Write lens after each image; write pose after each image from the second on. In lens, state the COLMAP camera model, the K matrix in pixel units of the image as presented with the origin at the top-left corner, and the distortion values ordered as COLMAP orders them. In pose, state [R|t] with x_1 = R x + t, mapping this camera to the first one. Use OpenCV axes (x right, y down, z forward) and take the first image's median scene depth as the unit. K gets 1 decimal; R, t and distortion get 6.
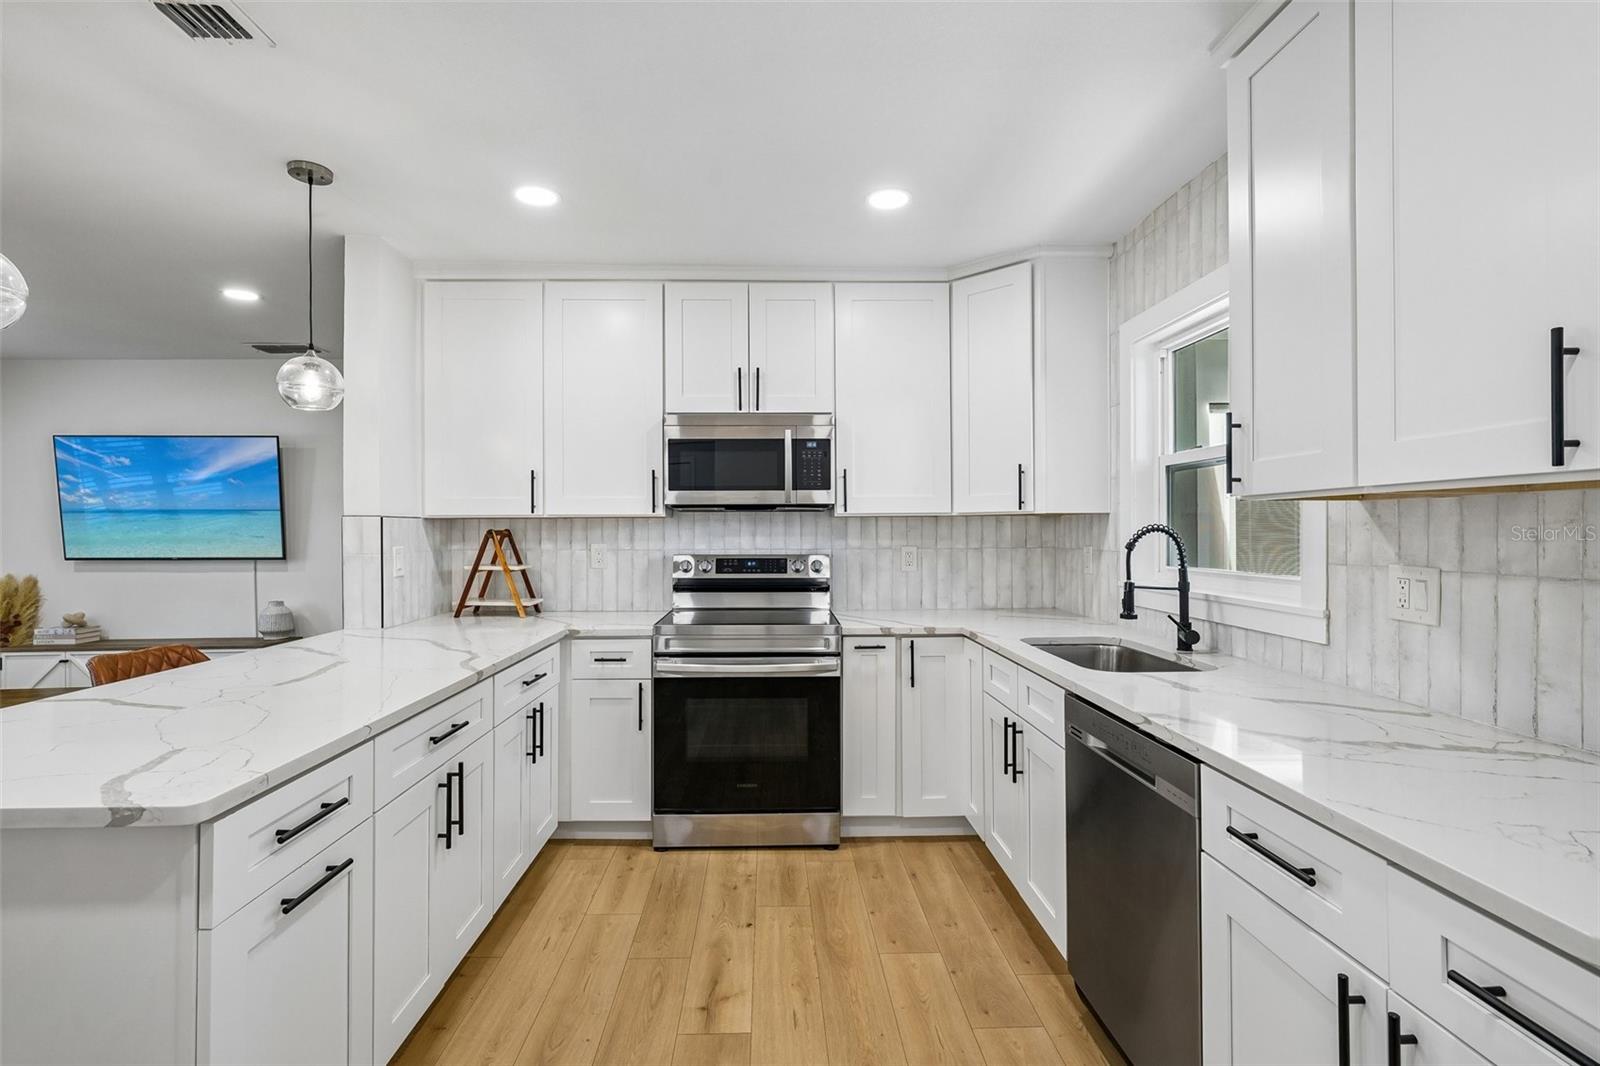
lens RADIAL K [[737.0, 0, 794.0], [0, 737.0, 533.0], [0, 0, 1]] dist [-0.005474, -0.000196]
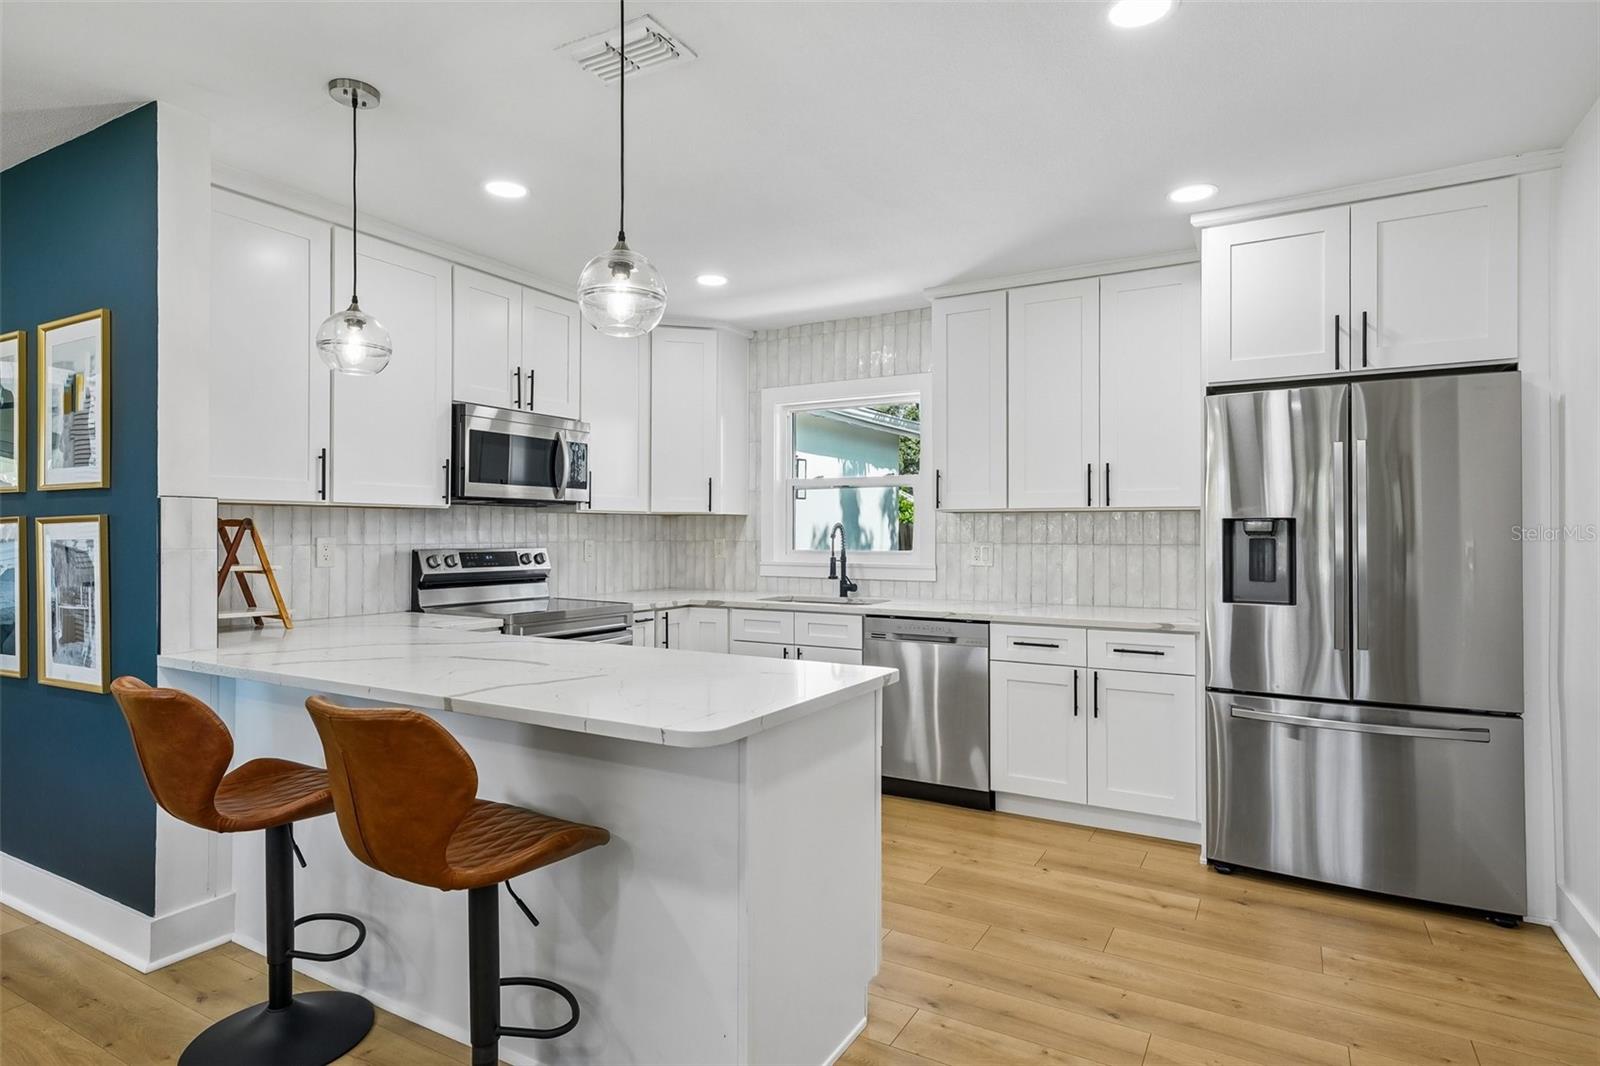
lens RADIAL K [[864.2, 0, 799.1], [0, 864.2, 527.4], [0, 0, 1]] dist [0.004714, 0.000413]
pose [[0.513909, 0.009810, 0.857789, -0.857510], [-0.001113, 0.999941, -0.010768, 0.013406], [-0.857844, 0.004579, 0.513890, 0.035031]]
